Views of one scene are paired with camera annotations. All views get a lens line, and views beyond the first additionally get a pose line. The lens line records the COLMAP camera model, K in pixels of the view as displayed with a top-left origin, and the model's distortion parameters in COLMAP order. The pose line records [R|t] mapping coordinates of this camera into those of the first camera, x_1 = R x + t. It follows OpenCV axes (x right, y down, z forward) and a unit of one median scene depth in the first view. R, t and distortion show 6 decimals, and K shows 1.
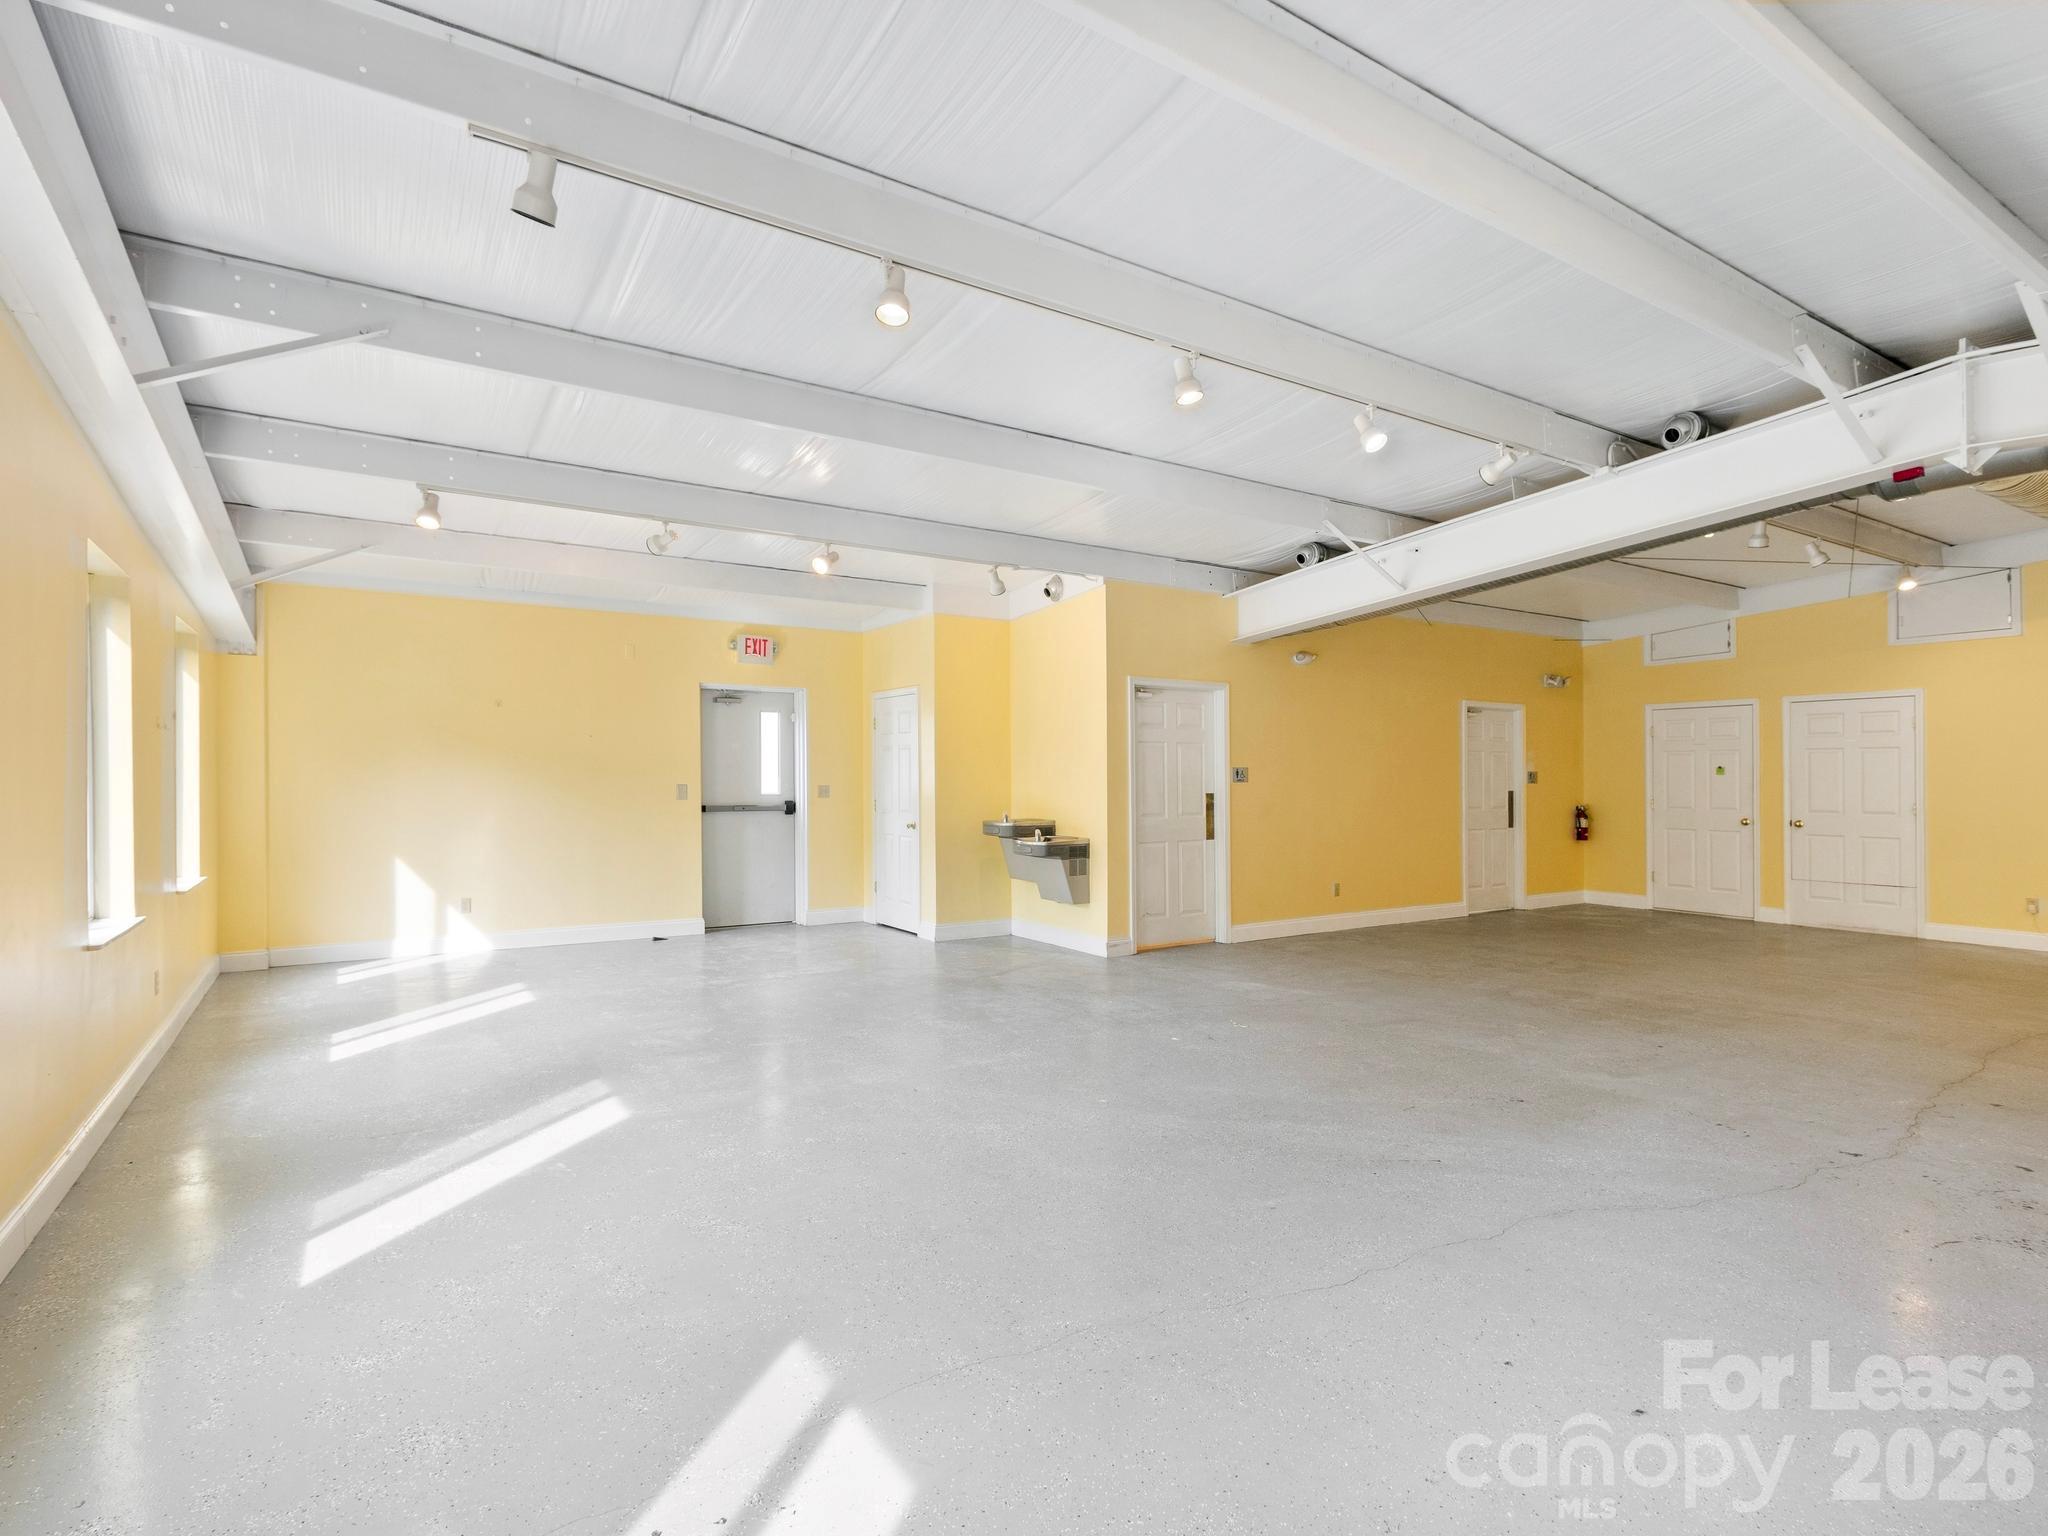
lens RADIAL K [[1030.6, 0, 1010.9], [0, 1030.6, 771.4], [0, 0, 1]] dist [0.006596, 0.000347]
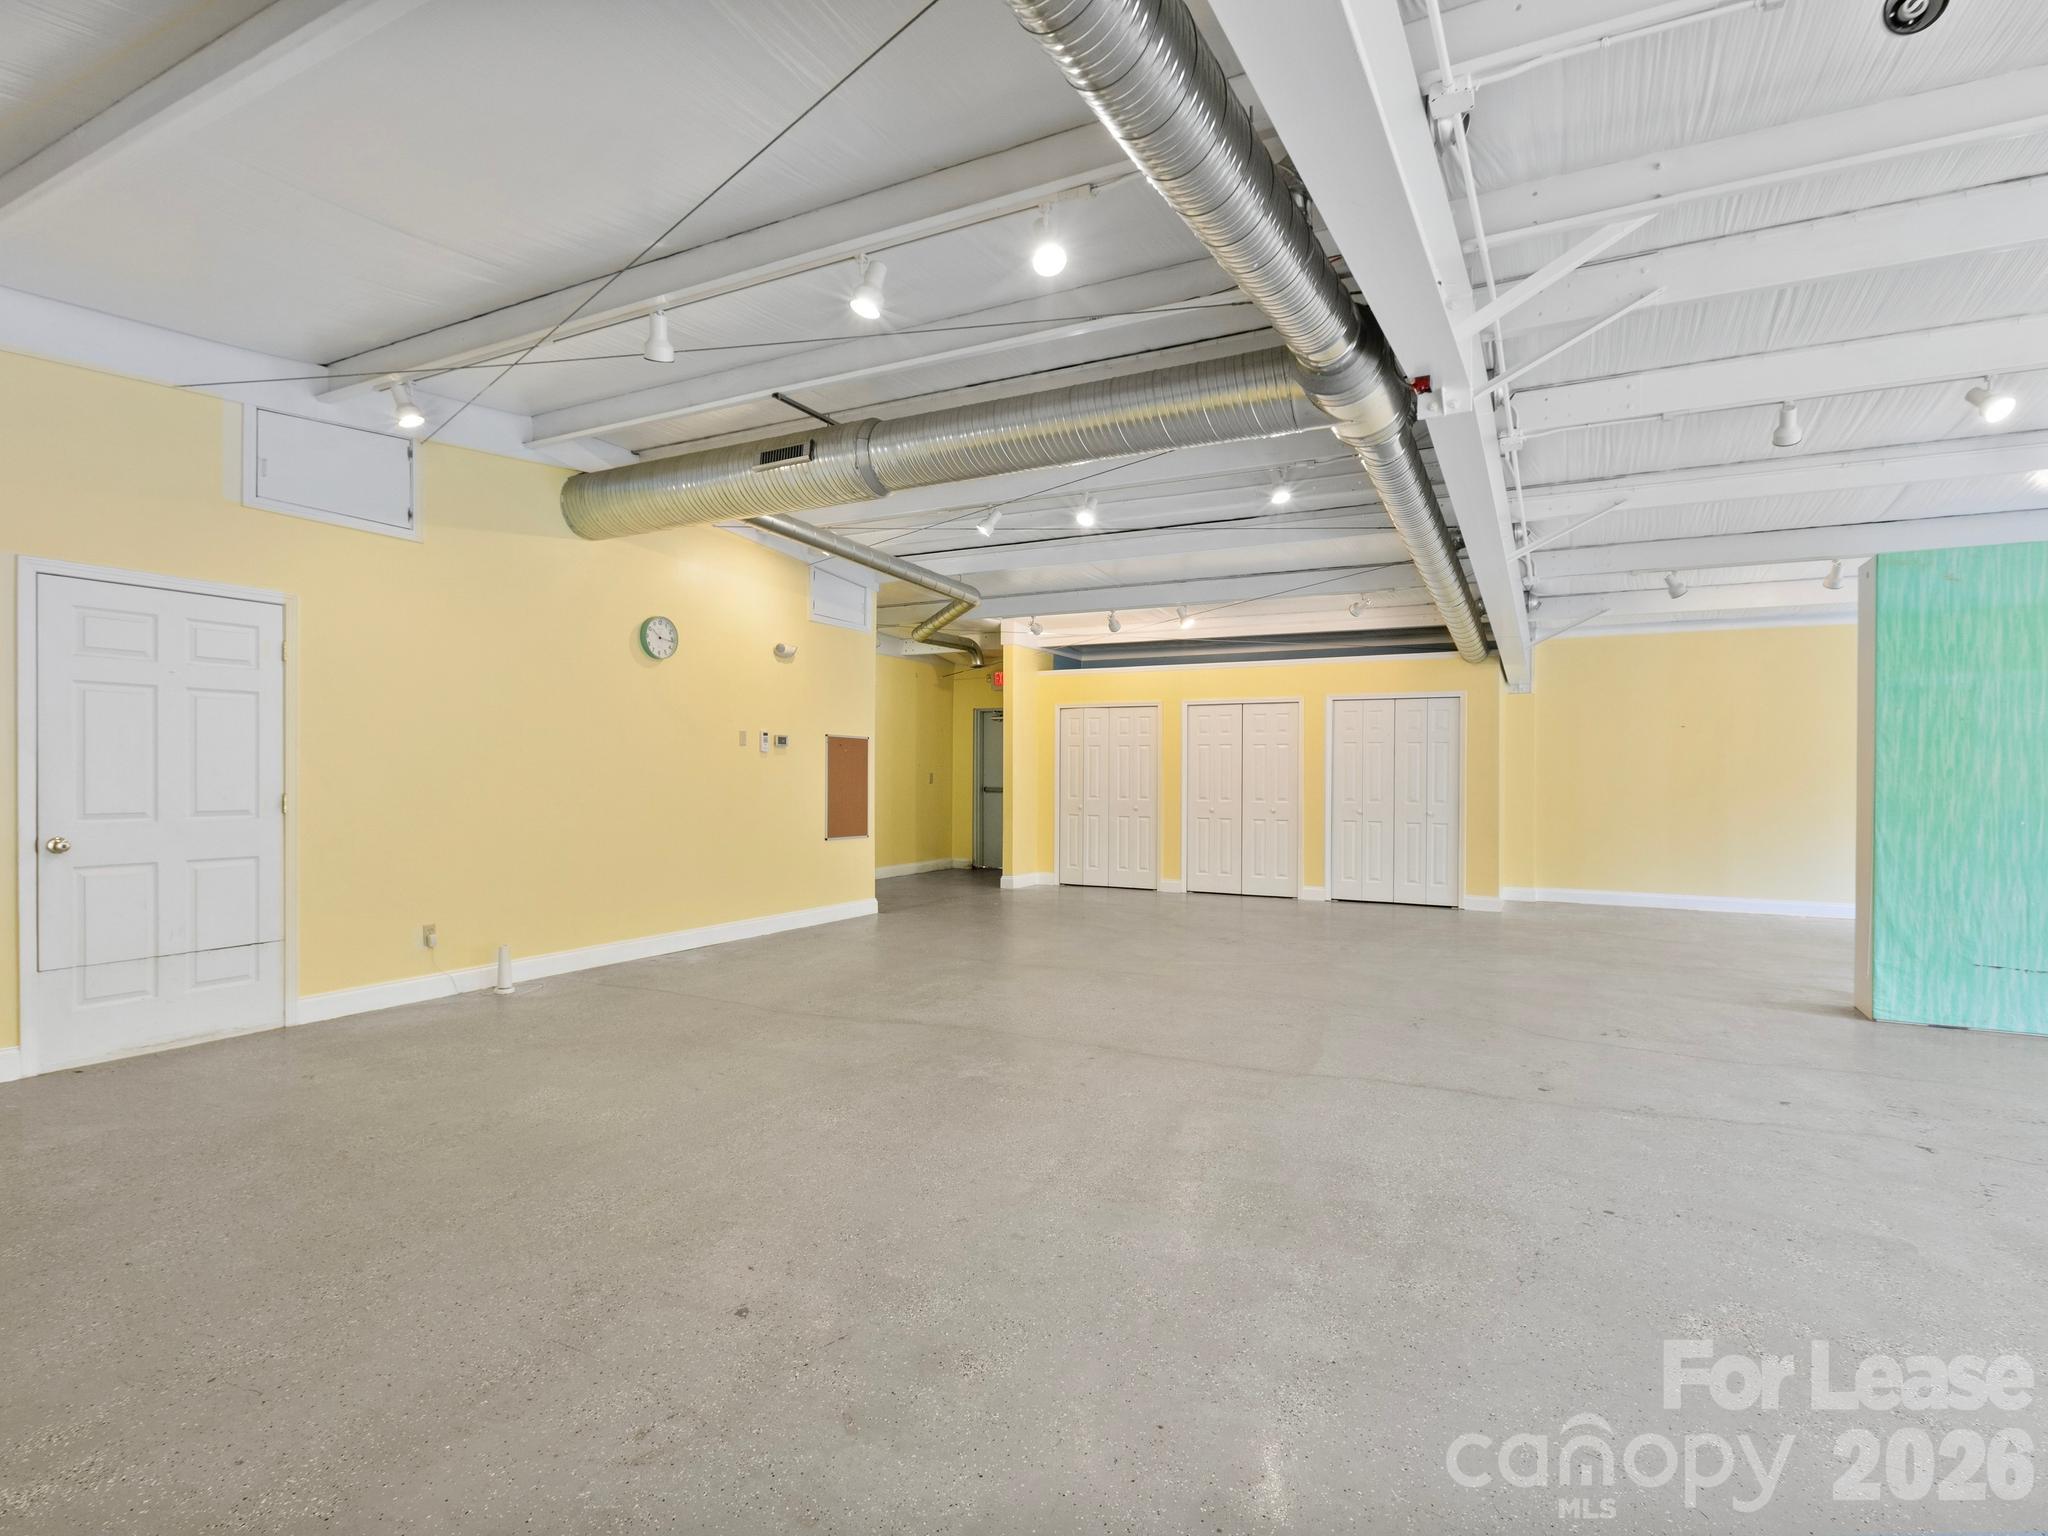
lens RADIAL K [[1030.6, 0, 1025.5], [0, 1030.6, 769.8], [0, 0, 1]] dist [0.006596, 0.000347]
pose [[-0.505339, -0.002813, 0.862916, 0.174468], [-0.014352, 0.999884, -0.005145, 0.015621], [-0.862802, -0.014984, -0.505321, 0.938296]]
